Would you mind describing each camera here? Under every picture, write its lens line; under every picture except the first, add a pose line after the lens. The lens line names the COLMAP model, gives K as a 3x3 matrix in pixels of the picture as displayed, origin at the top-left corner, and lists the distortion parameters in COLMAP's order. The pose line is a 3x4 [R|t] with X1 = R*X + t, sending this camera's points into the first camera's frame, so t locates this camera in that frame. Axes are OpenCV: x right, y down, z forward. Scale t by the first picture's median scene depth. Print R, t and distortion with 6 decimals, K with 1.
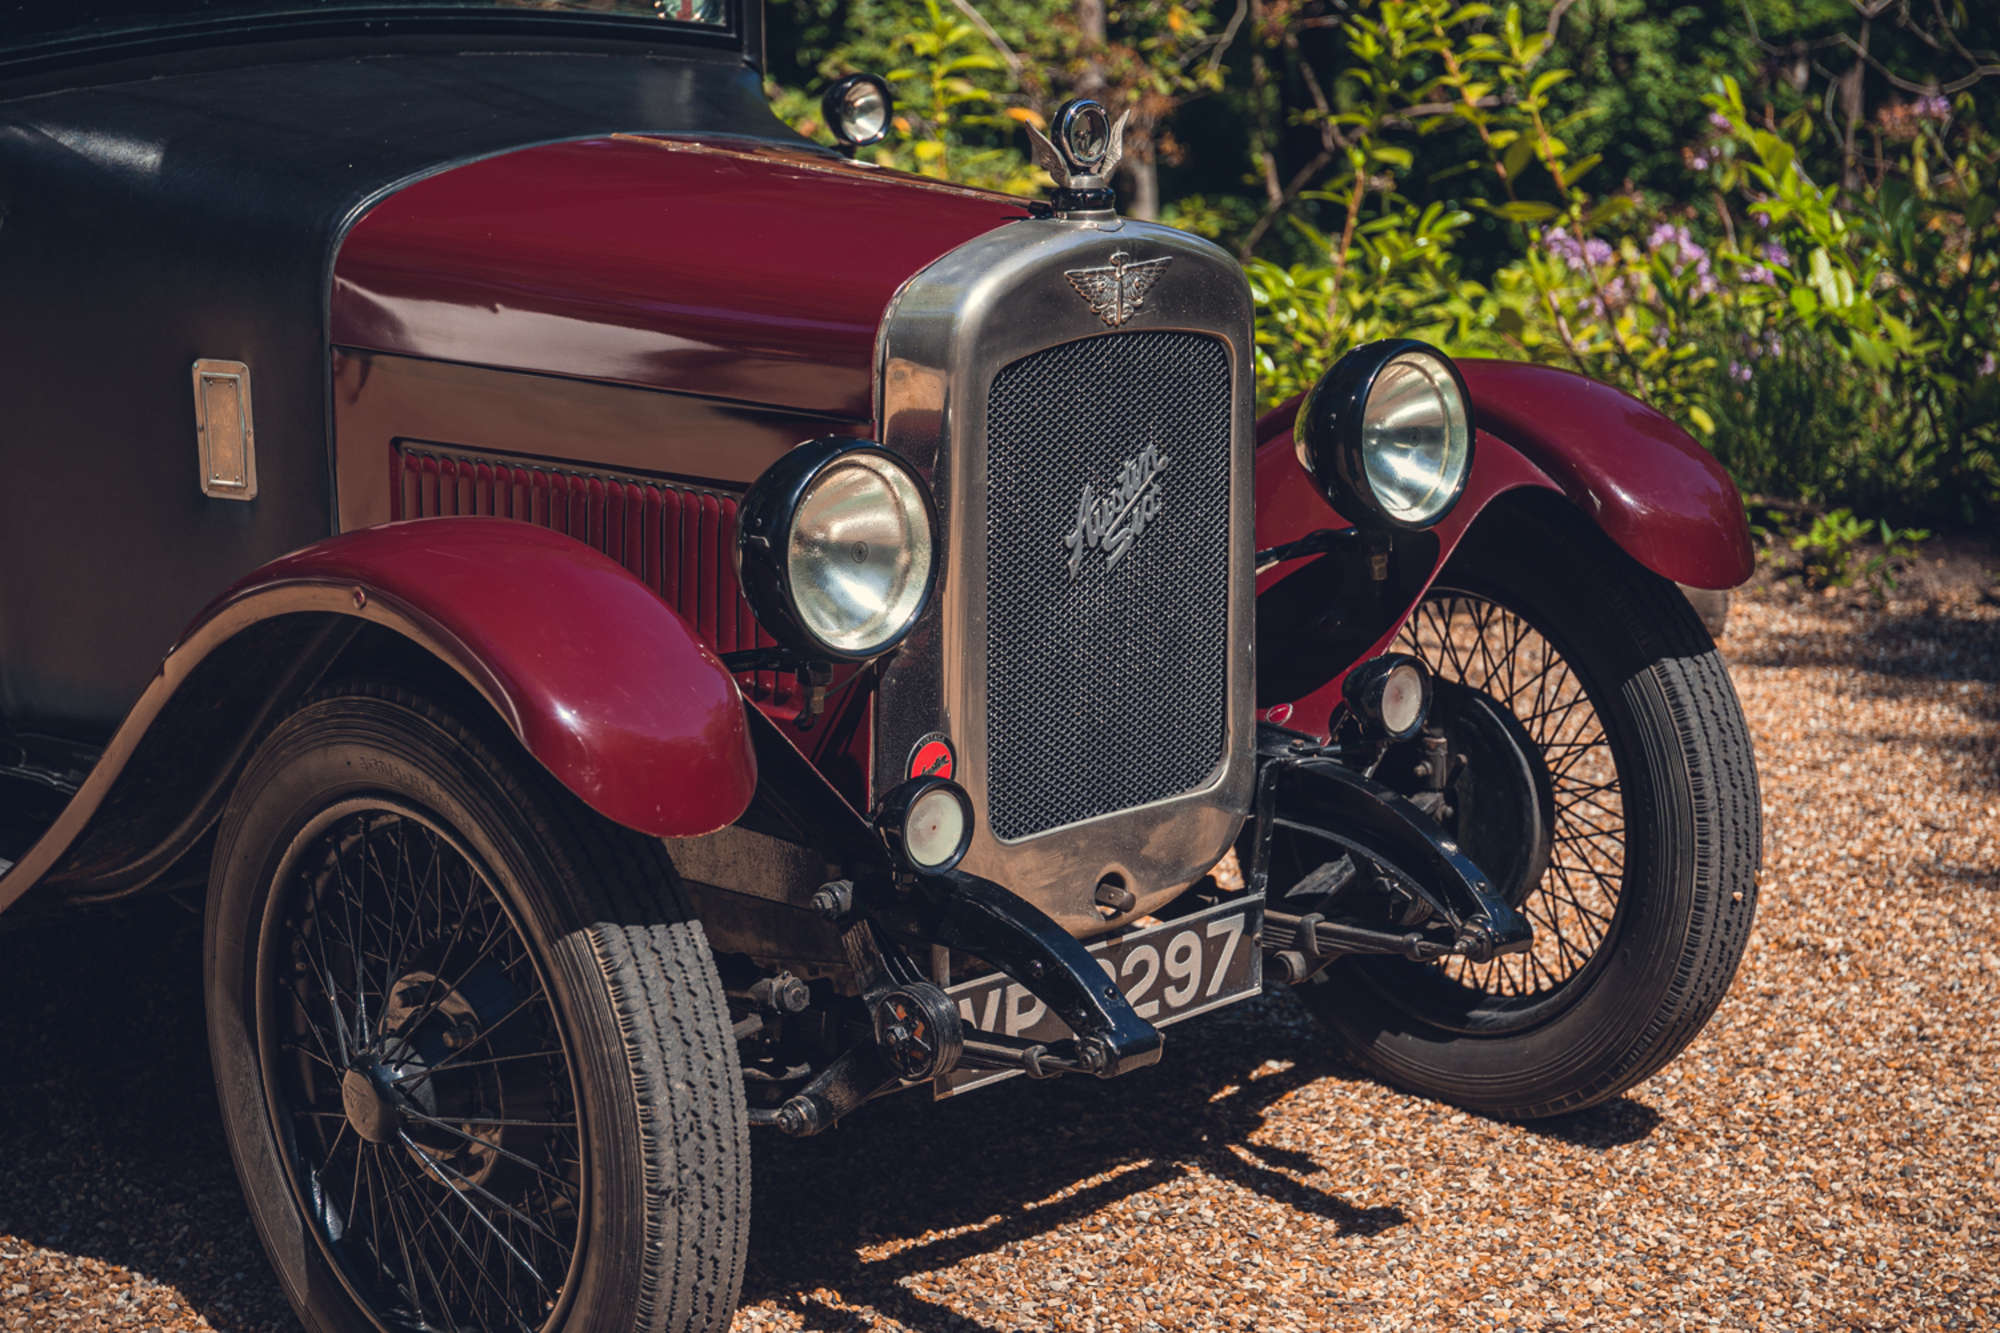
lens RADIAL K [[3615.7, 0, 1000.0], [0, 3615.7, 666.5], [0, 0, 1]] dist [0.096683, 0.139831]
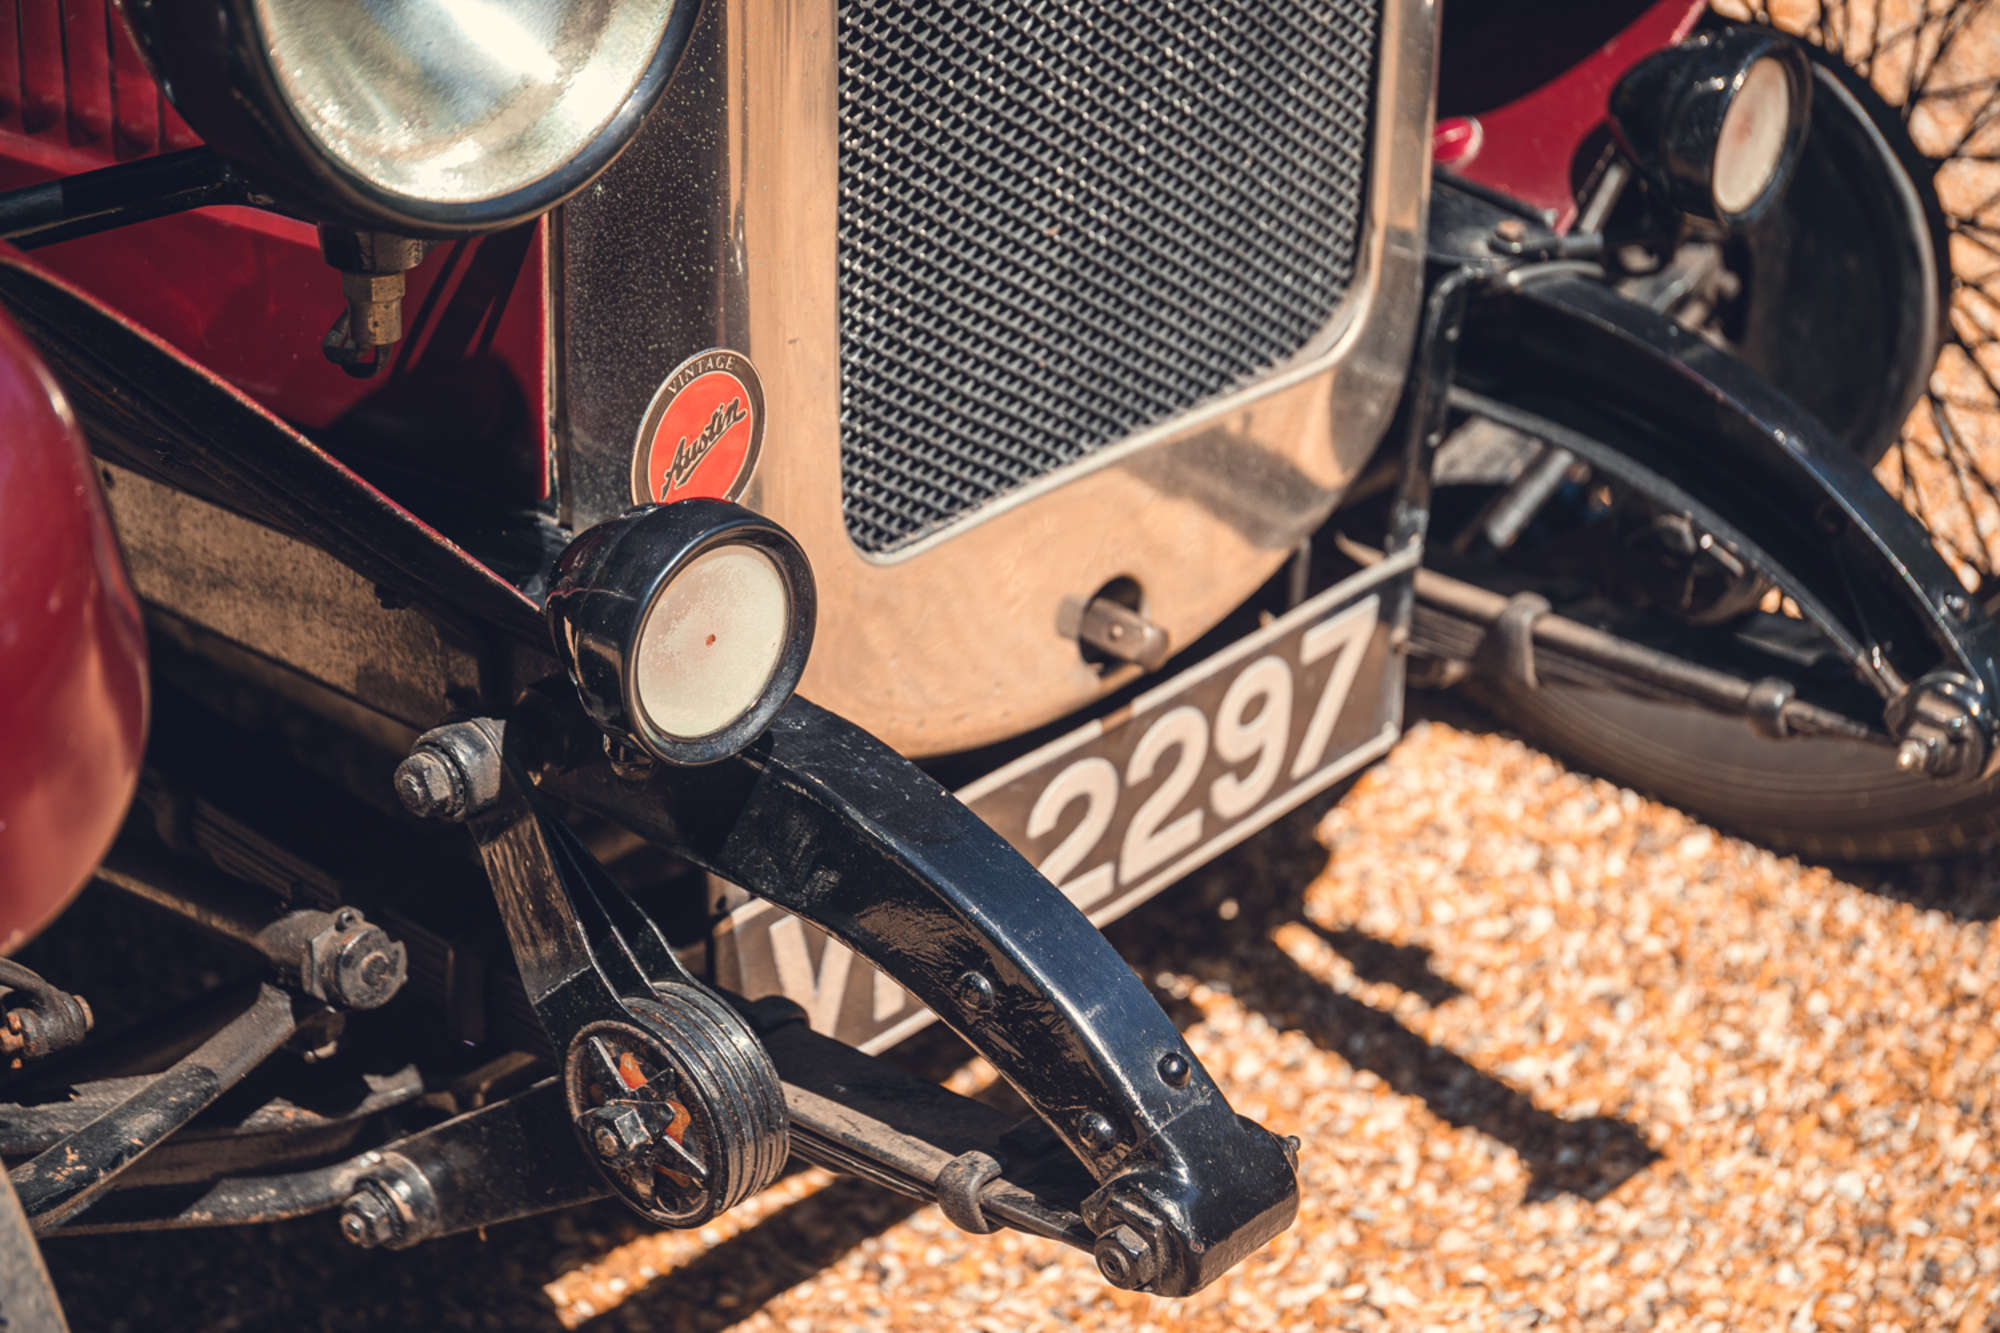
lens RADIAL K [[3615.7, 0, 1000.0], [0, 3615.7, 666.5], [0, 0, 1]] dist [0.096683, 0.139831]
pose [[0.997782, -0.007771, 0.066114, -0.011477], [-0.010487, 0.962410, 0.271397, -0.048794], [-0.065738, -0.271488, 0.960194, 0.557838]]
